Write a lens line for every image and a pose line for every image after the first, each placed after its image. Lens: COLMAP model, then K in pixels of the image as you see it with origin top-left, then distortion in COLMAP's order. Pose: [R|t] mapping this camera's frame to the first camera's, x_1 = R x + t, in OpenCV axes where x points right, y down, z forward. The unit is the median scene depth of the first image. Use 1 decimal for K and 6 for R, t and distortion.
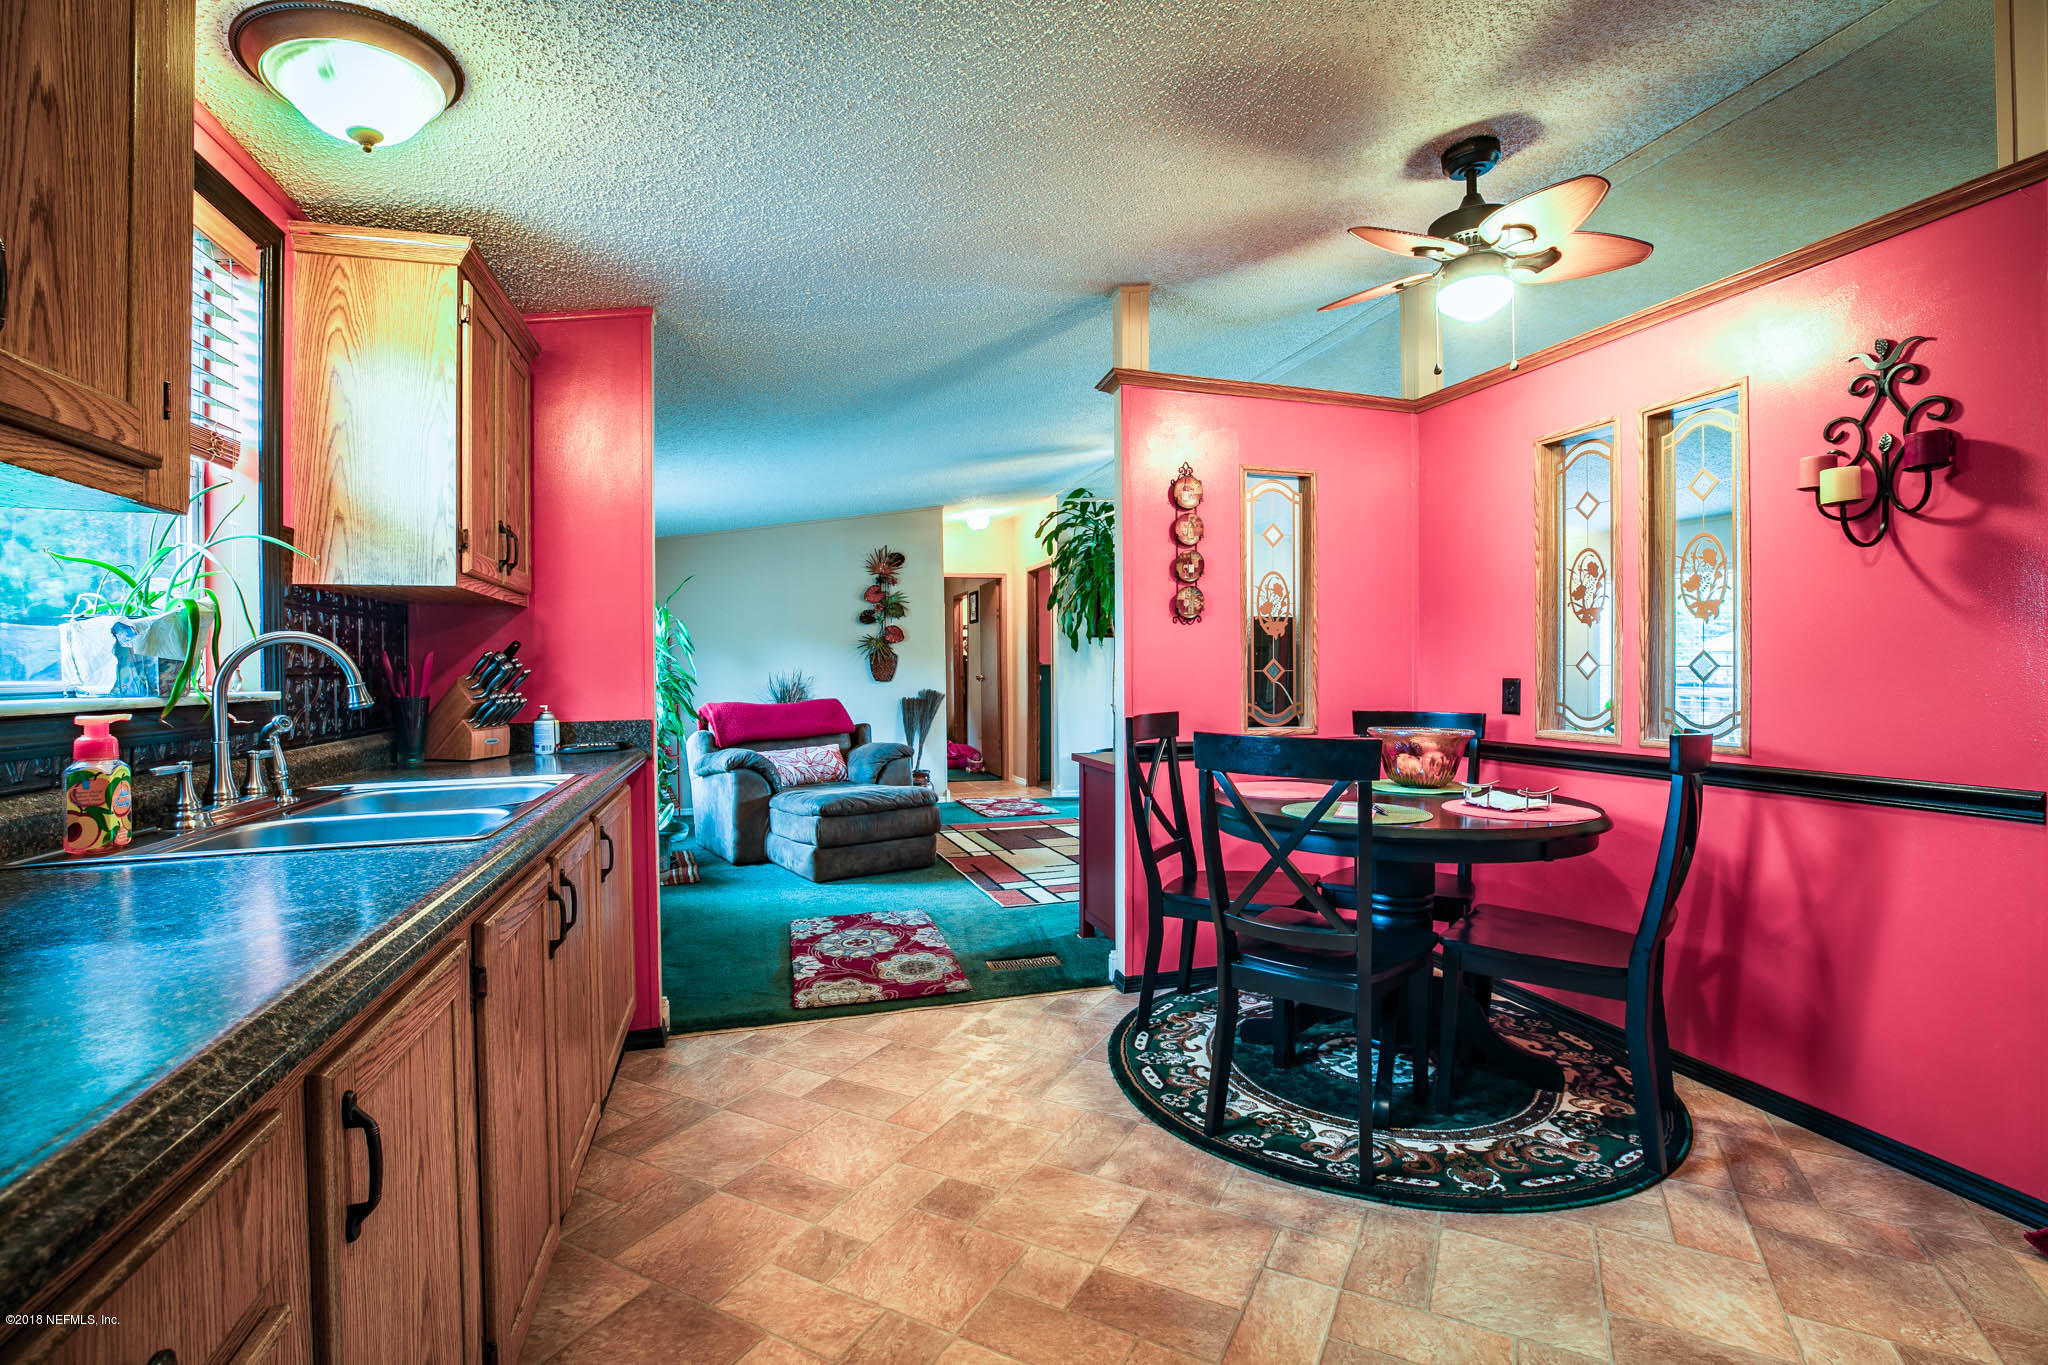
lens RADIAL K [[934.1, 0, 1024.0], [0, 934.1, 682.5], [0, 0, 1]] dist [-0.024804, 0.000722]
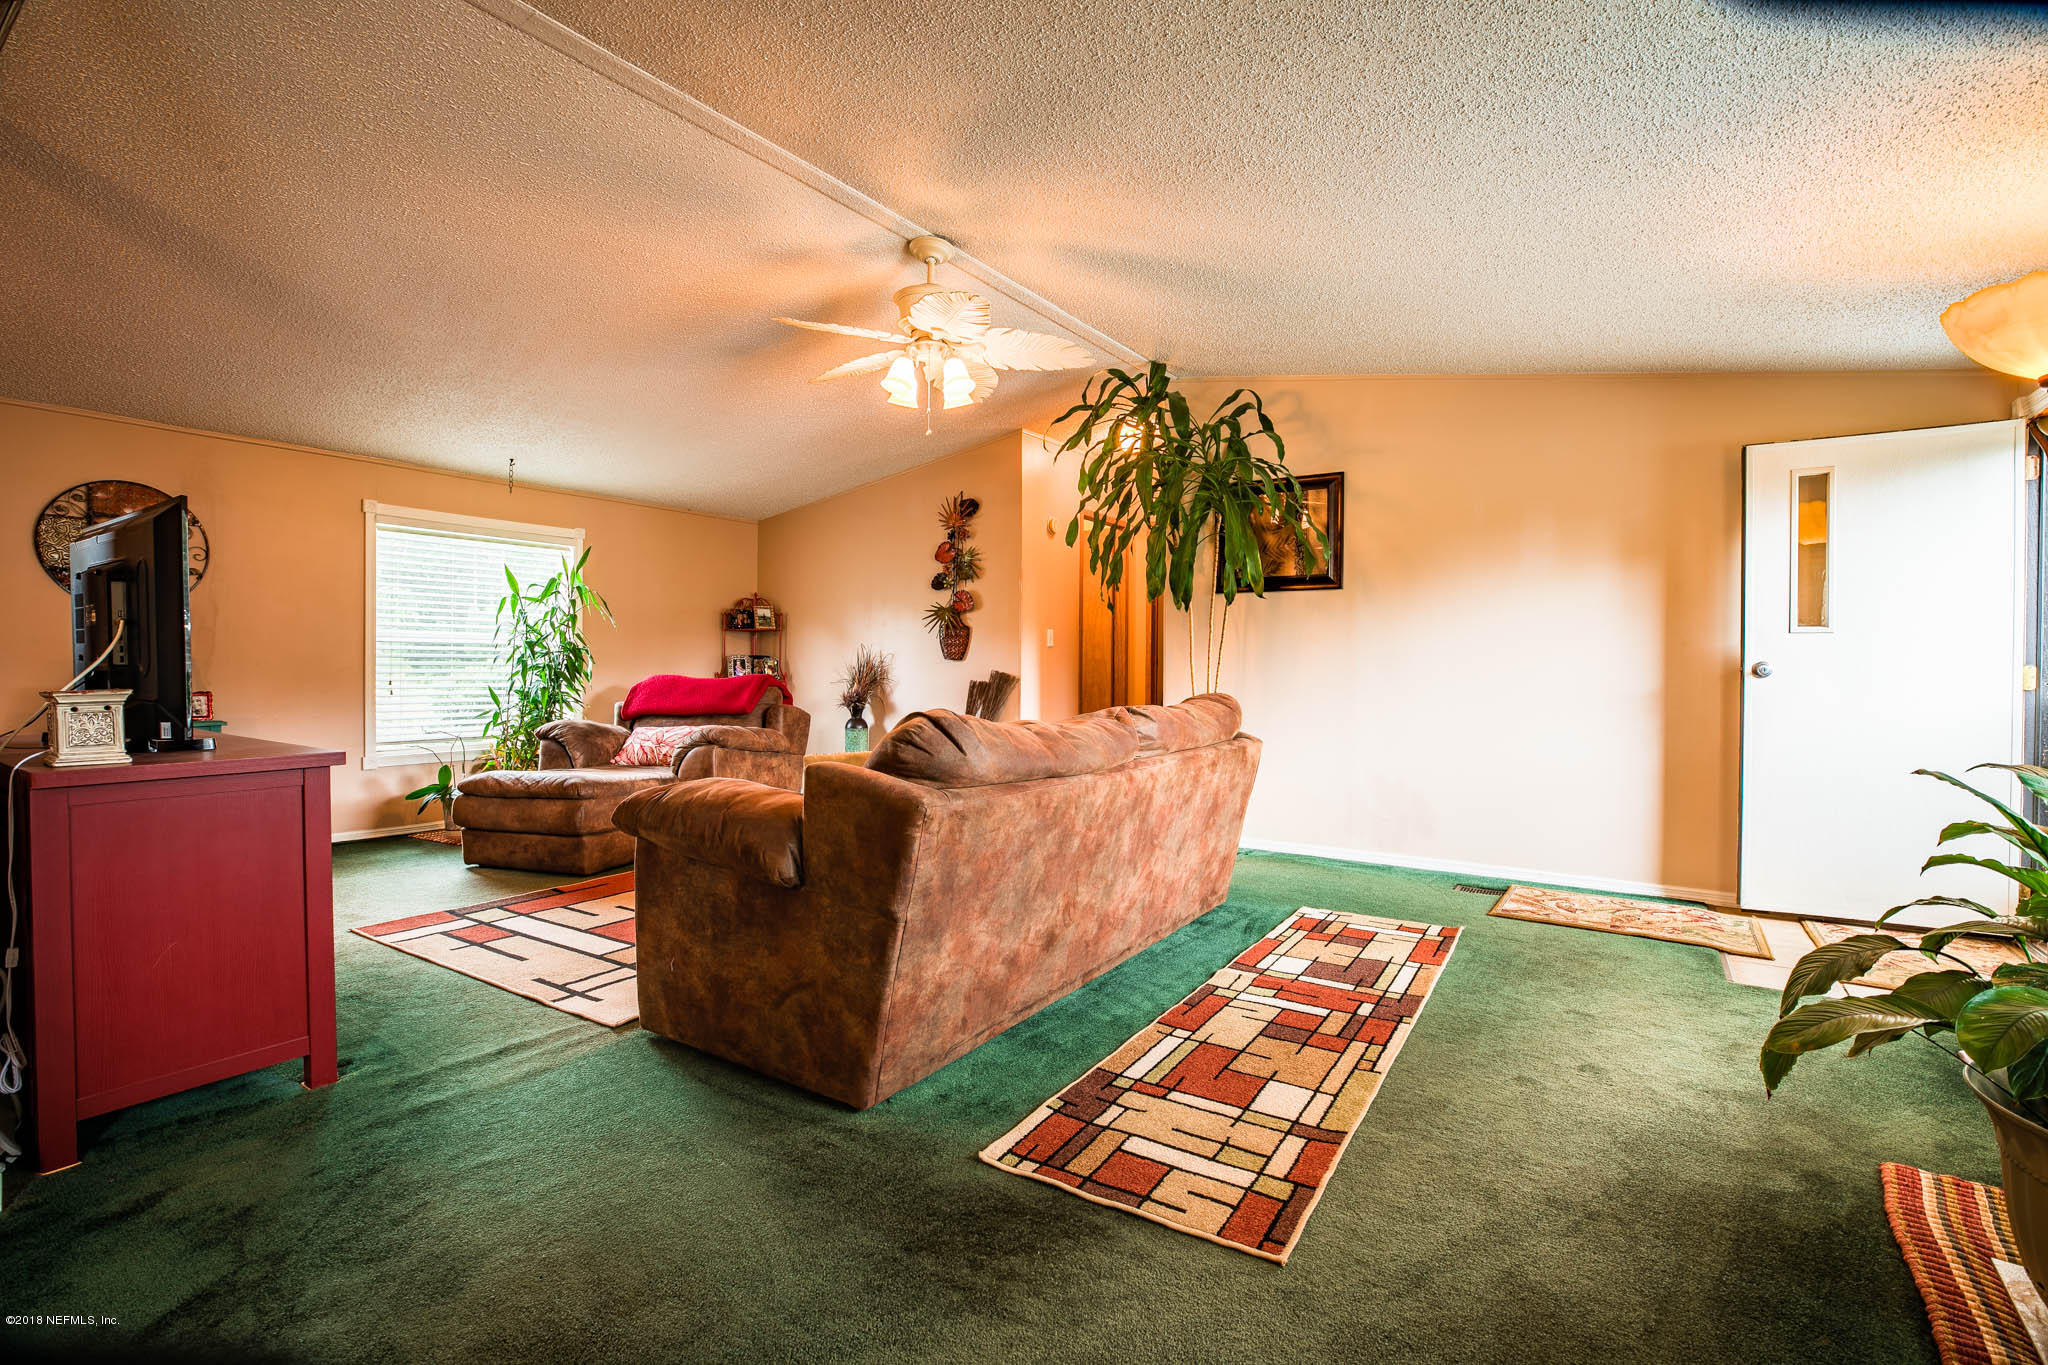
lens RADIAL K [[934.1, 0, 1024.0], [0, 934.1, 682.5], [0, 0, 1]] dist [-0.024804, 0.000722]
pose [[0.625447, 0.026158, -0.779828, 0.682641], [-0.025700, 0.999586, 0.012917, 0.008365], [0.779843, 0.011963, 0.625860, 0.709877]]
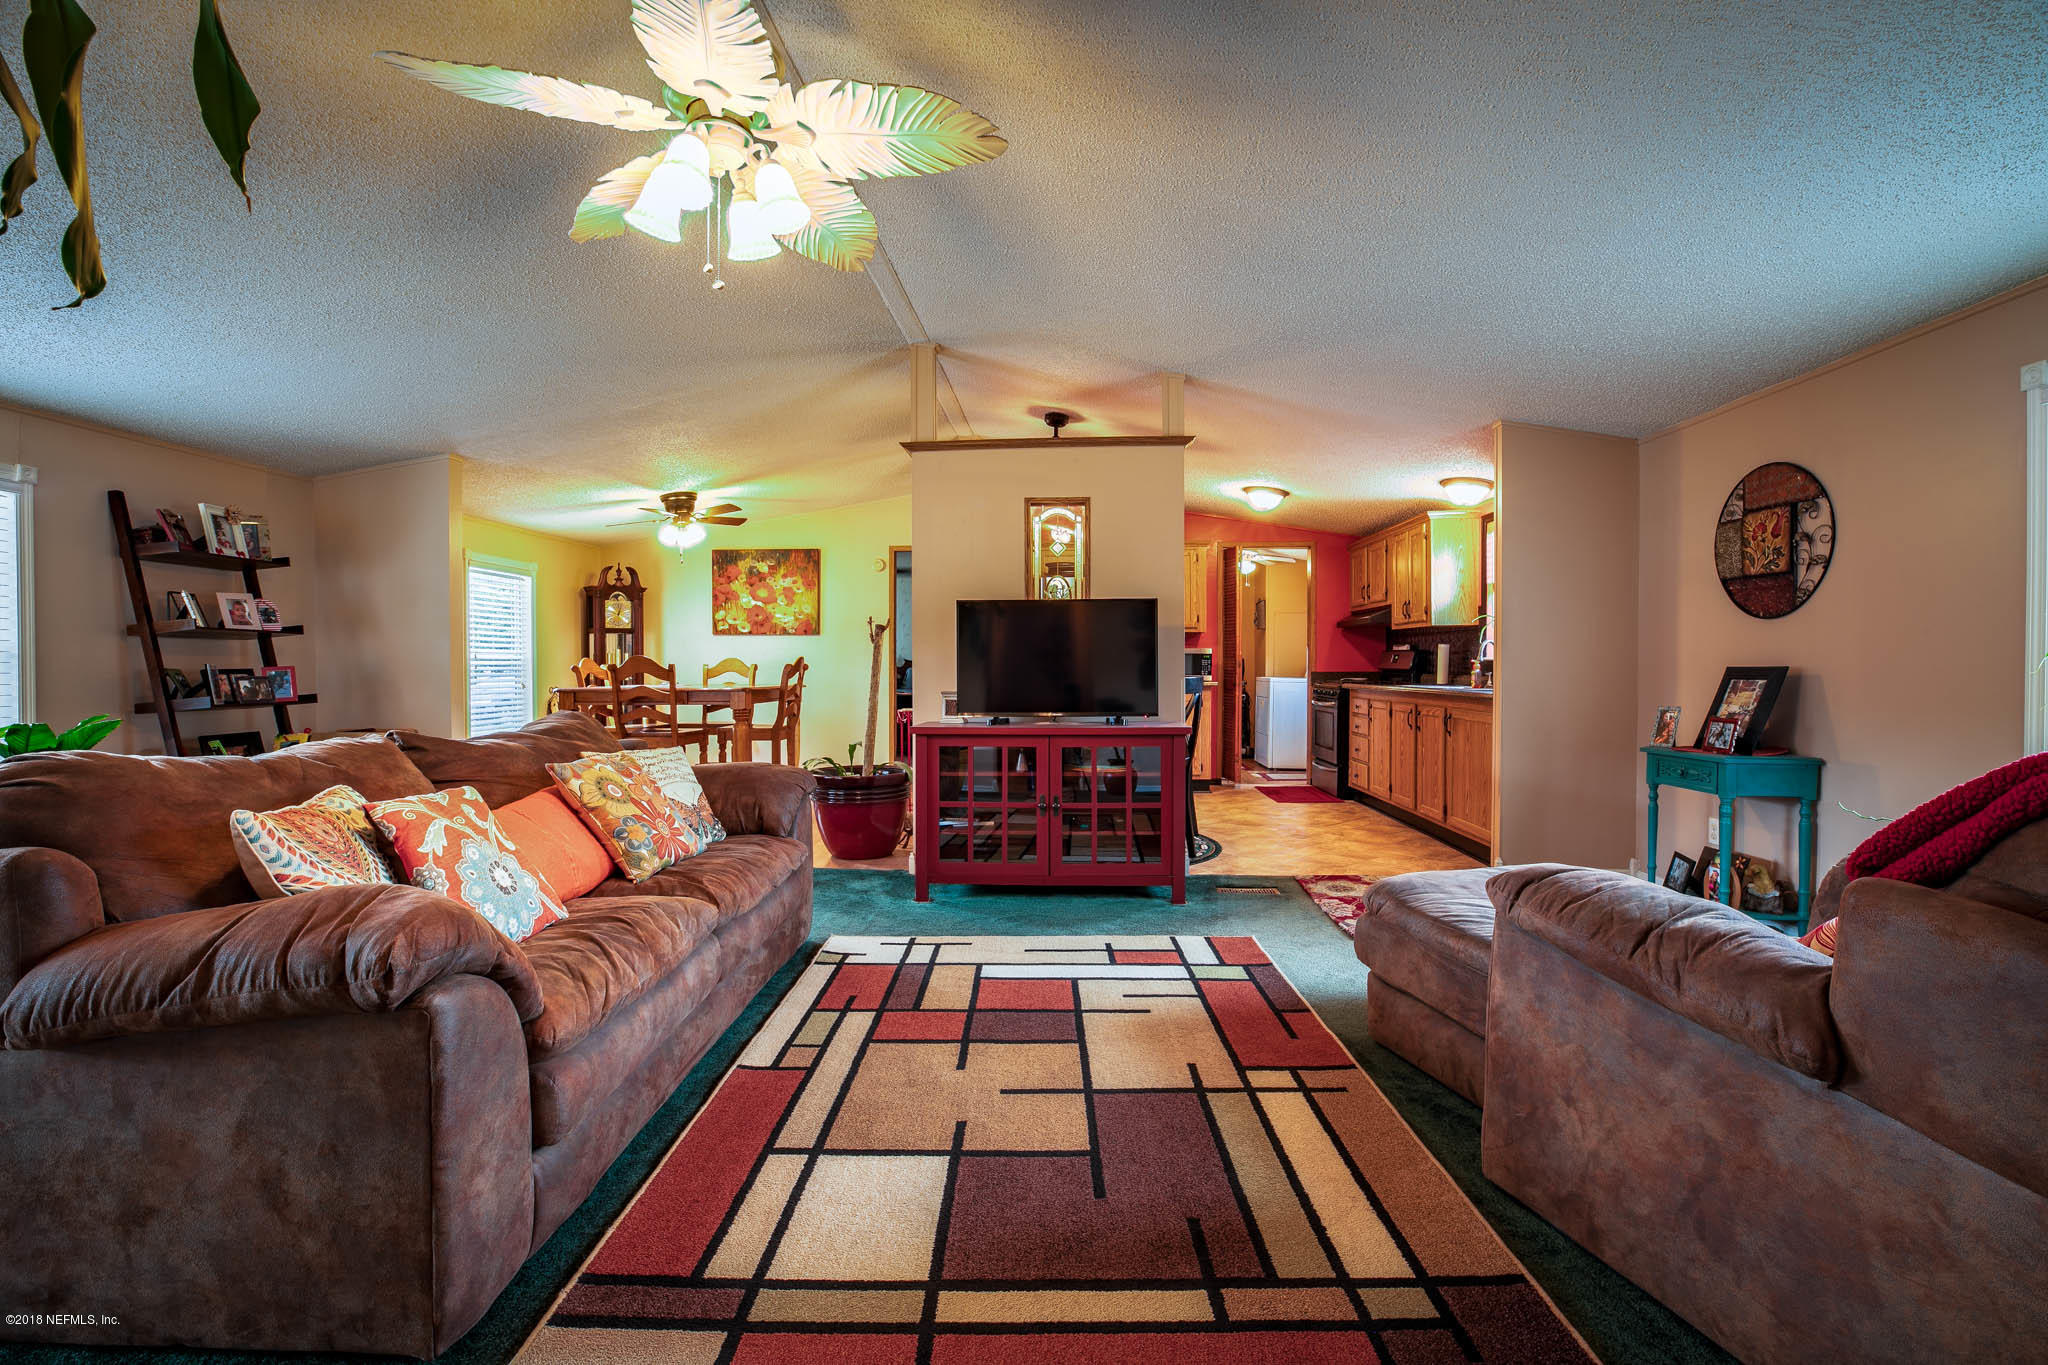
lens RADIAL K [[934.1, 0, 1024.0], [0, 934.1, 682.5], [0, 0, 1]] dist [-0.024804, 0.000722]
pose [[-0.942868, 0.002776, 0.333155, -0.076078], [0.014013, 0.999411, 0.031331, -0.005395], [-0.332871, 0.034209, -0.942352, 1.348544]]
